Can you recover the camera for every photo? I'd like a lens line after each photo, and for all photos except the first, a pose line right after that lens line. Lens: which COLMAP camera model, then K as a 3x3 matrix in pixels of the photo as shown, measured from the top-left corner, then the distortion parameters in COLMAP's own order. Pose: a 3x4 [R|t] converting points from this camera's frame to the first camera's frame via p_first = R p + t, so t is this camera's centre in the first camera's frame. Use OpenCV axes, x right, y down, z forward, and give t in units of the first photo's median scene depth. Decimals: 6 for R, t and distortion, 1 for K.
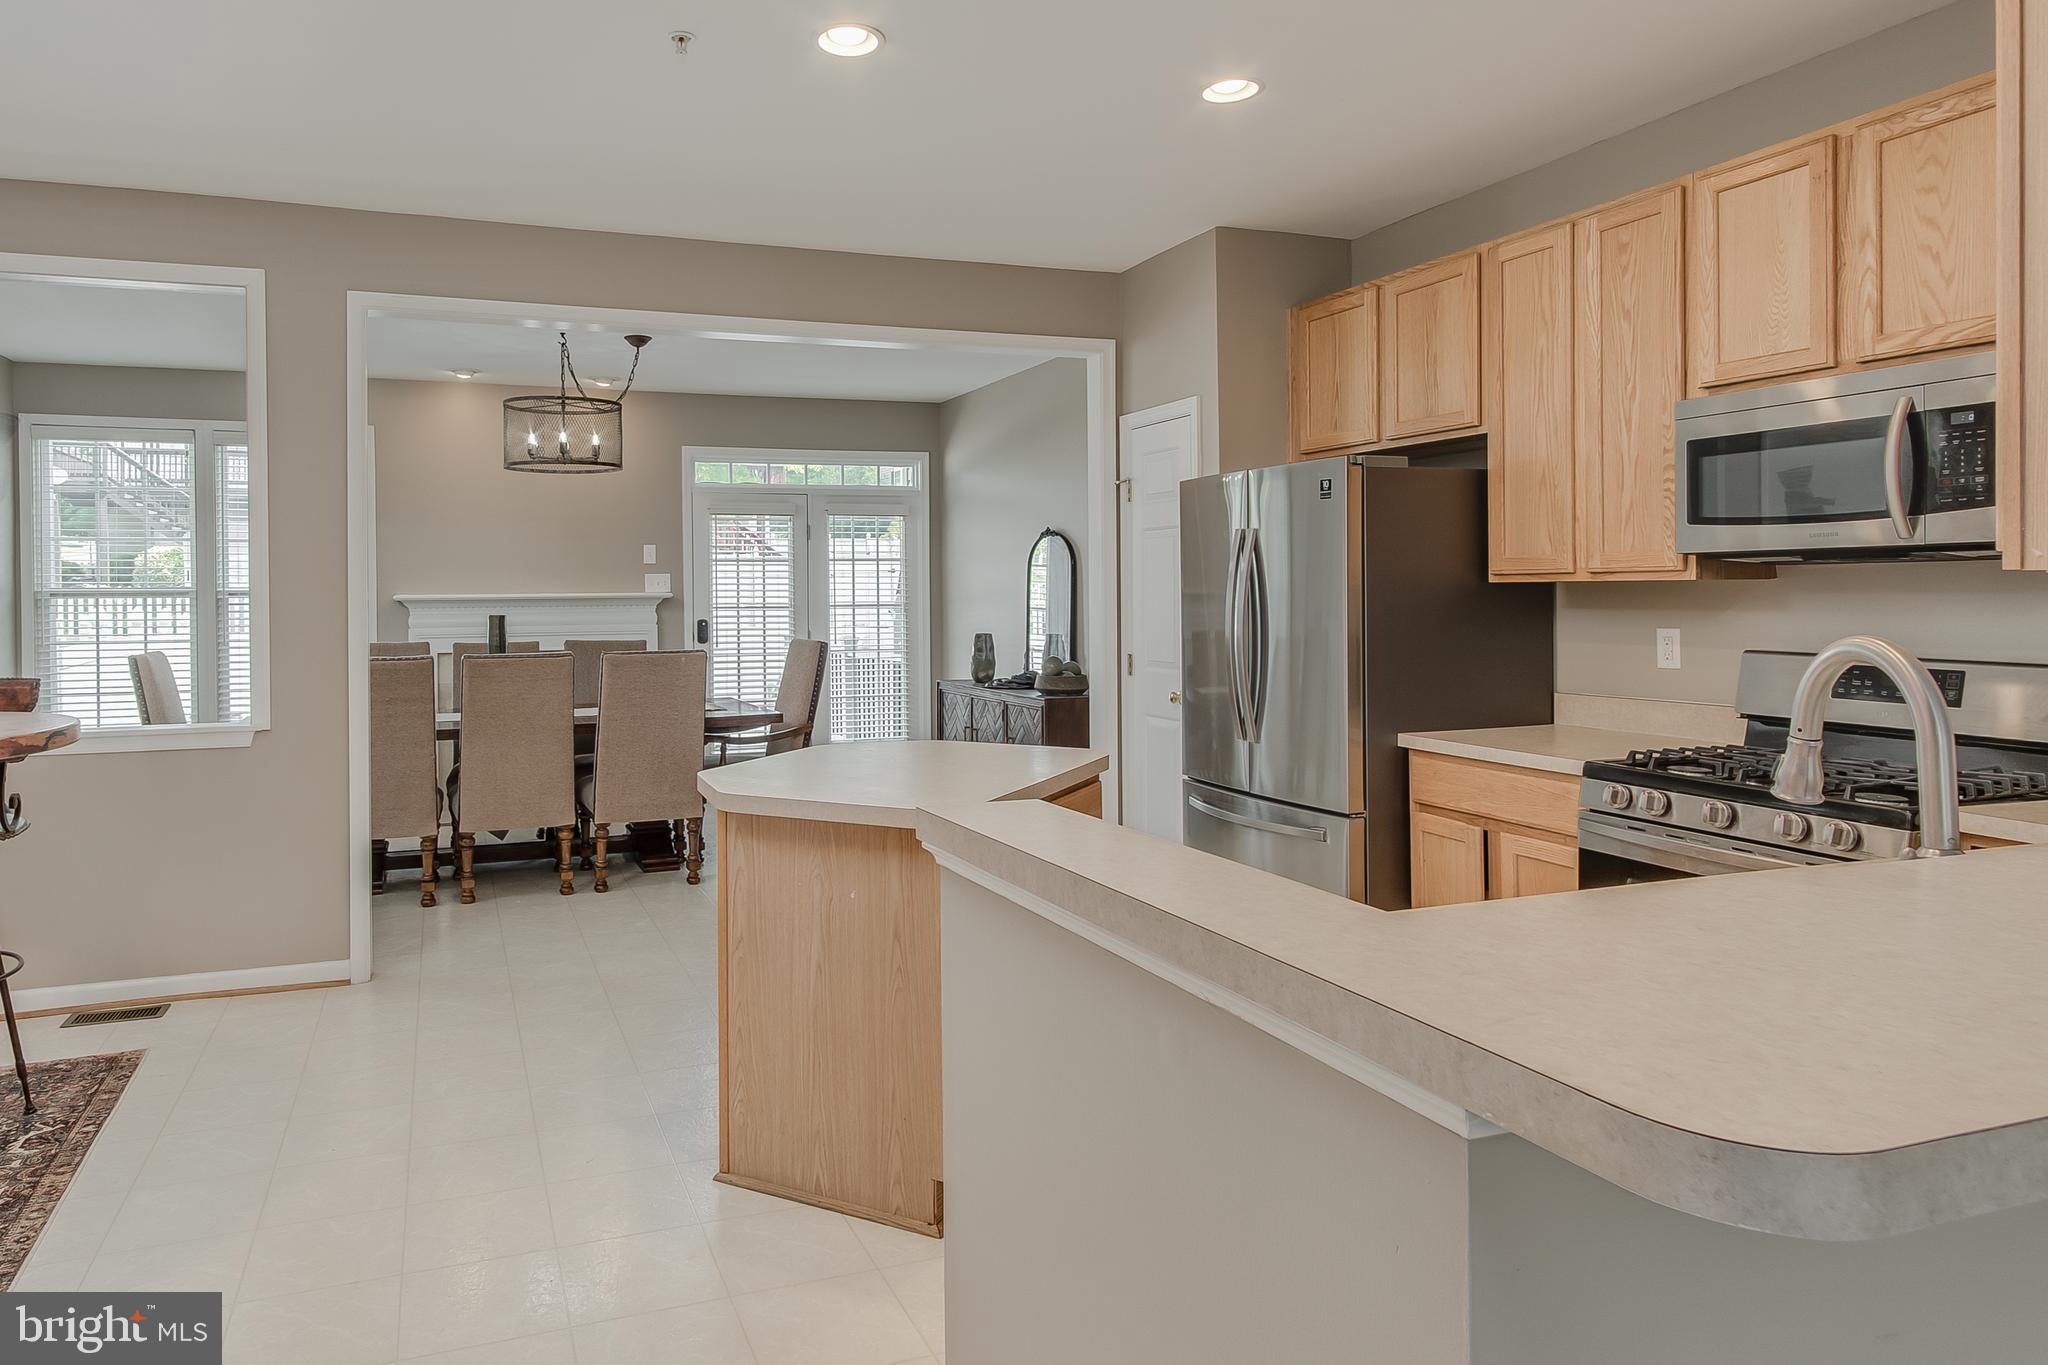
lens RADIAL K [[1439.1, 0, 1020.1], [0, 1439.1, 595.0], [0, 0, 1]] dist [-0.003246, -0.001727]
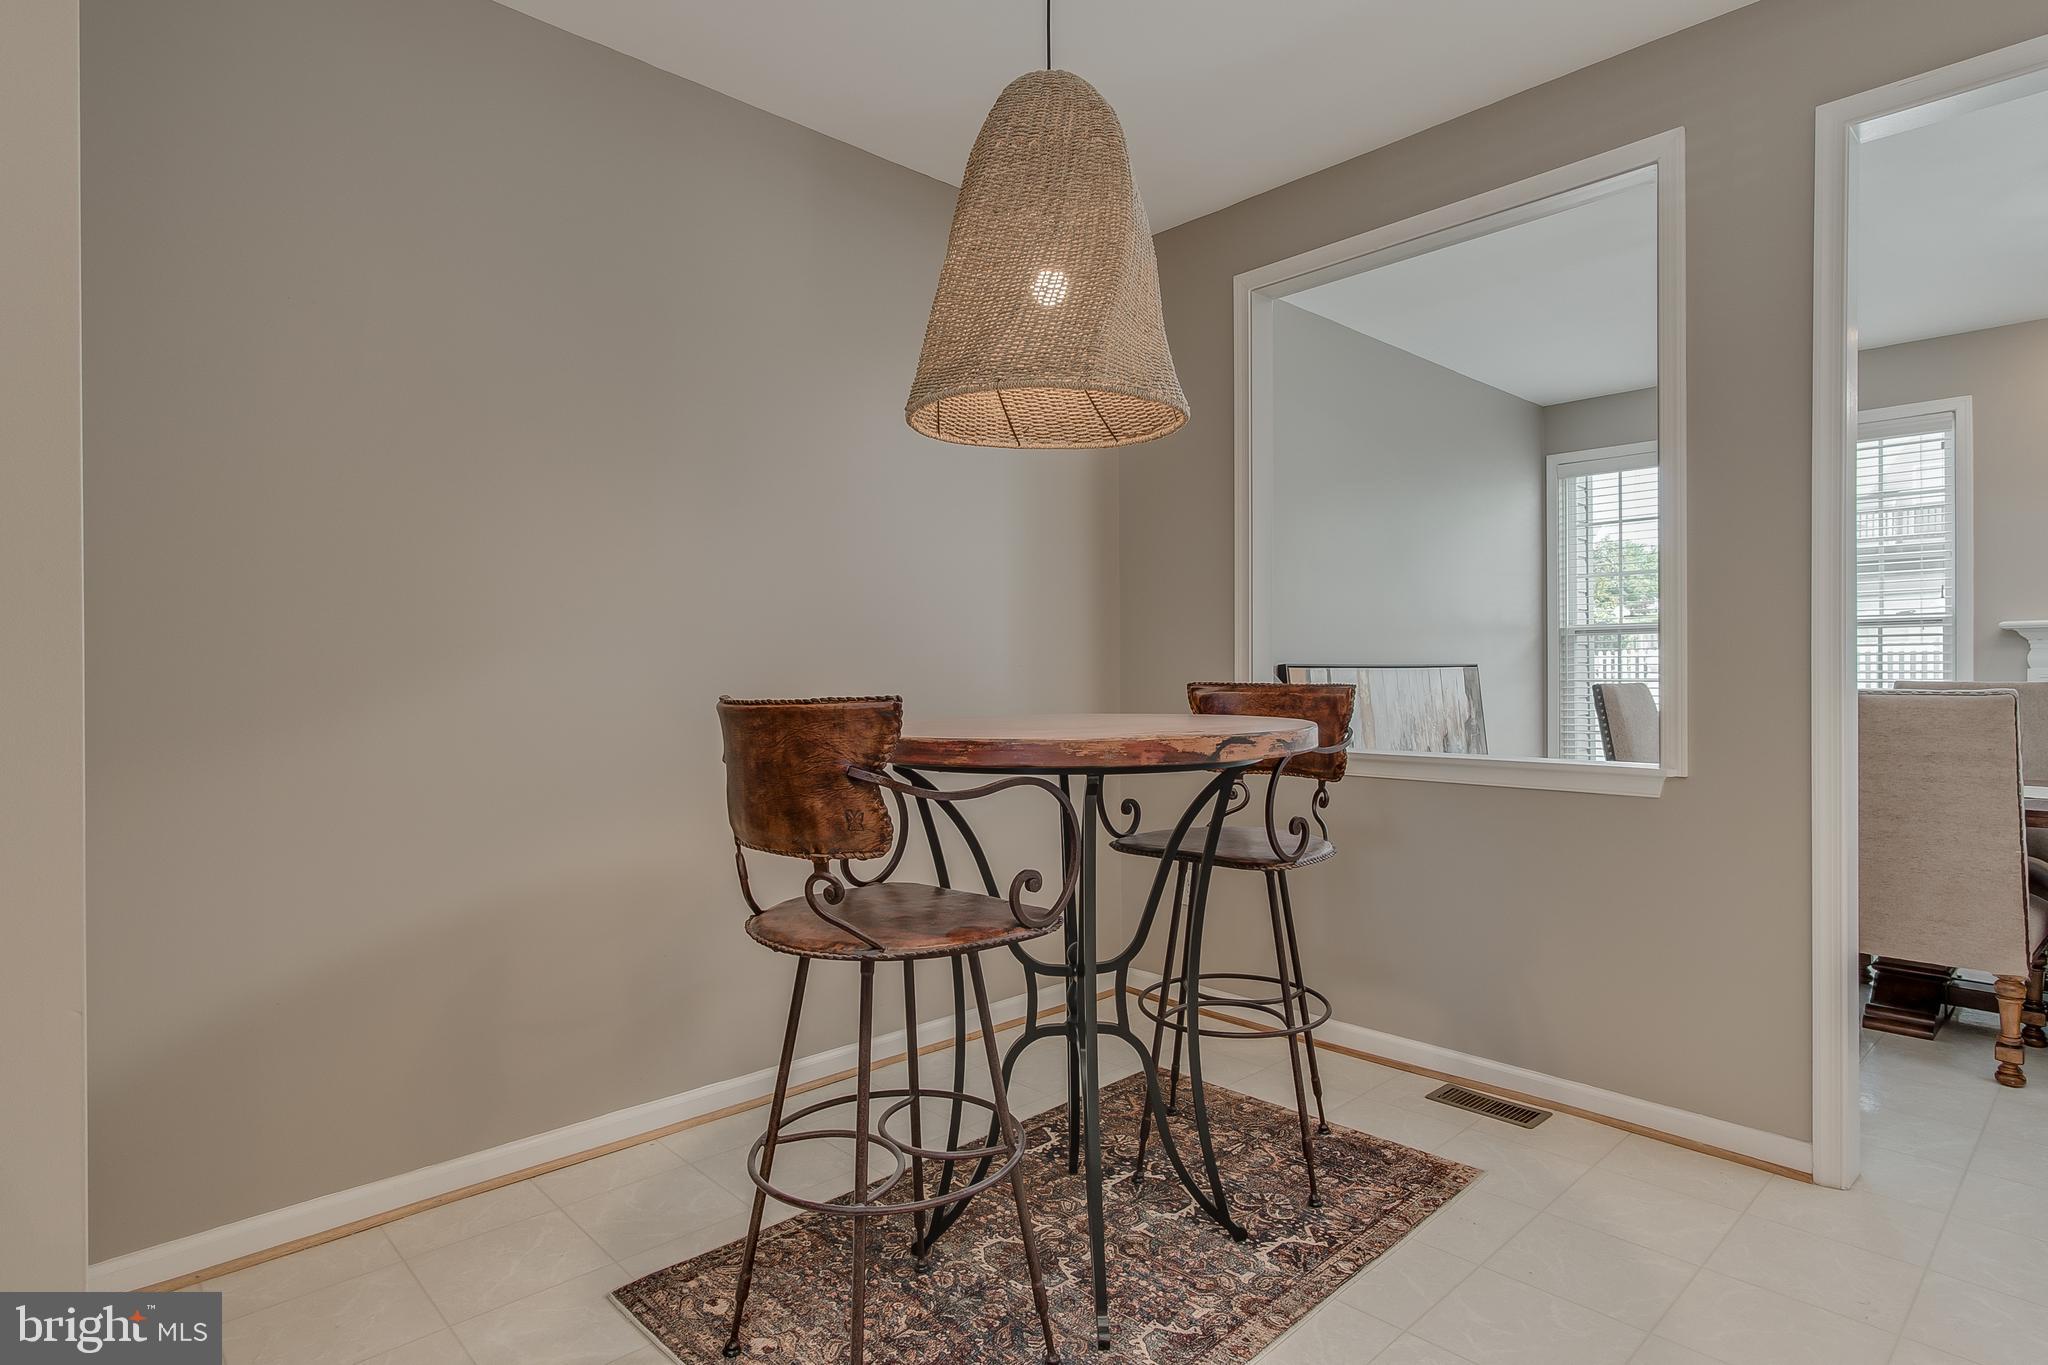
lens RADIAL K [[1073.1, 0, 1018.3], [0, 1073.1, 688.2], [0, 0, 1]] dist [0.001033, -0.000293]
pose [[0.344716, 0.009975, -0.938654, -0.139629], [-0.005785, 0.999947, 0.008502, 0.047560], [0.938689, 0.002499, 0.344756, 0.510326]]
